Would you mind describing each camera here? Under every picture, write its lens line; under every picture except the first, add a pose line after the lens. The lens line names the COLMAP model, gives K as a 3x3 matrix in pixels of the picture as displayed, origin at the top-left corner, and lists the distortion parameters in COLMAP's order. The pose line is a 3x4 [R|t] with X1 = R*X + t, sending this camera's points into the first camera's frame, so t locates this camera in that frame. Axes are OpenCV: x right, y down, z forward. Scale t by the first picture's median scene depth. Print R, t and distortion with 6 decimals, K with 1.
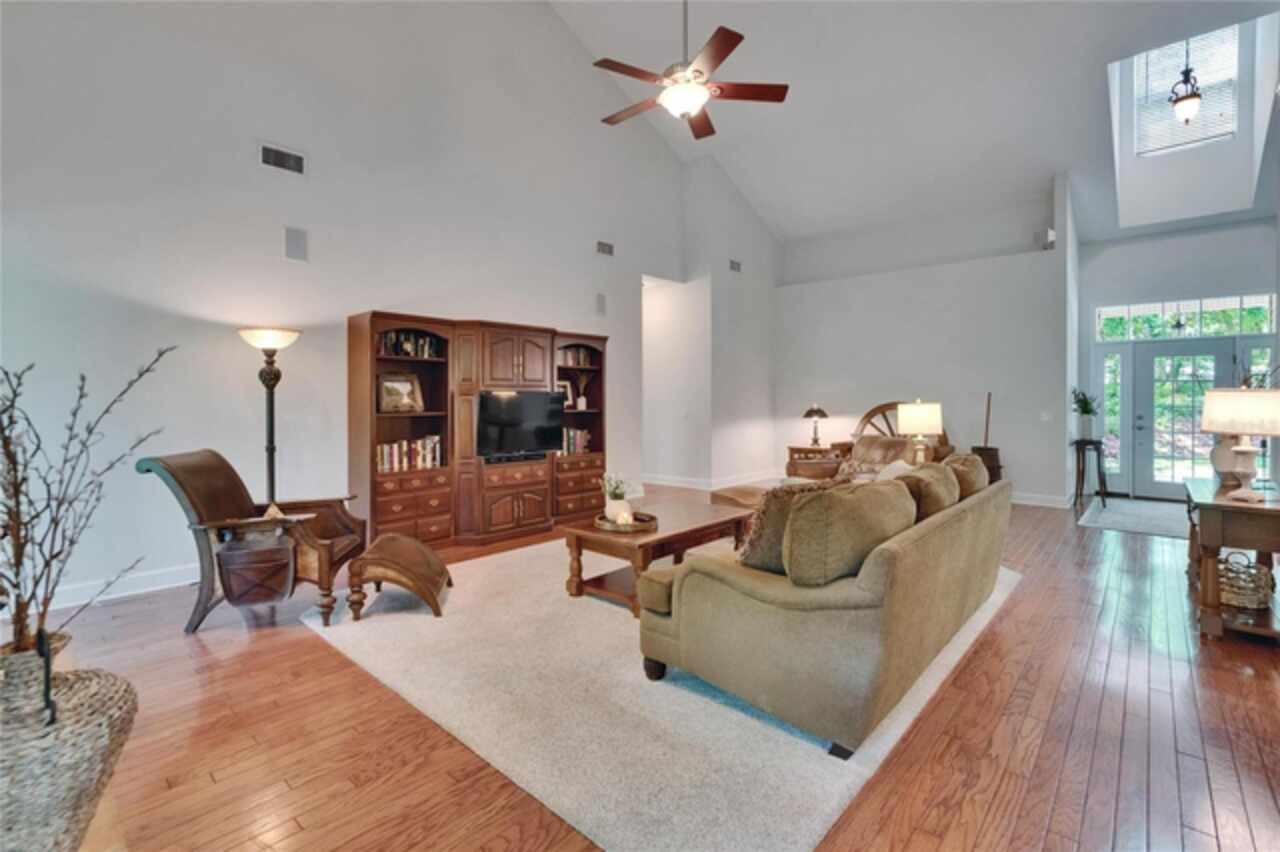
lens RADIAL K [[573.0, 0, 626.8], [0, 573.0, 398.7], [0, 0, 1]] dist [0.002412, 0.000126]
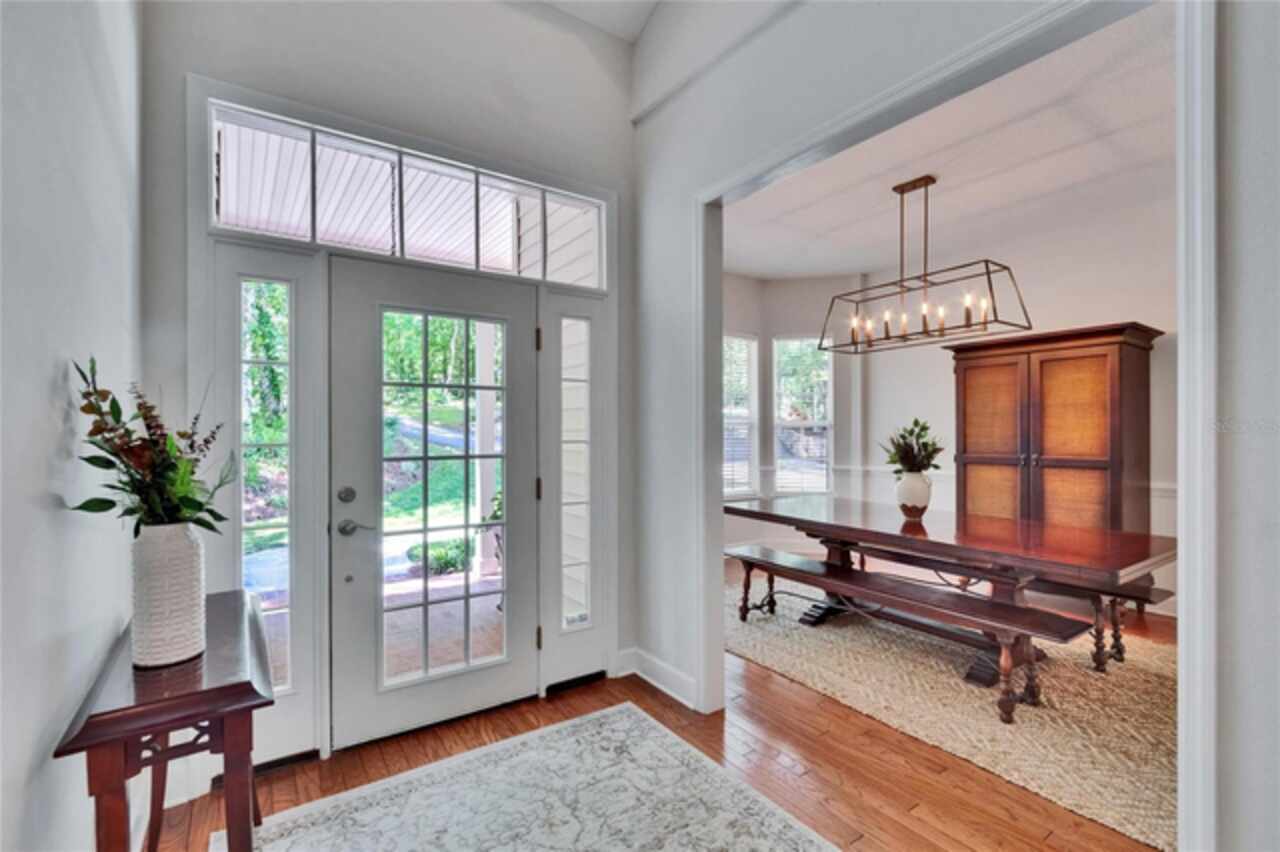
lens RADIAL K [[573.0, 0, 641.4], [0, 573.0, 424.4], [0, 0, 1]] dist [0.002412, 0.000126]
pose [[0.207162, -0.002324, 0.978304, 0.641606], [0.006209, 0.999980, 0.001061, -0.004032], [-0.978287, 0.005855, 0.207172, 0.798752]]
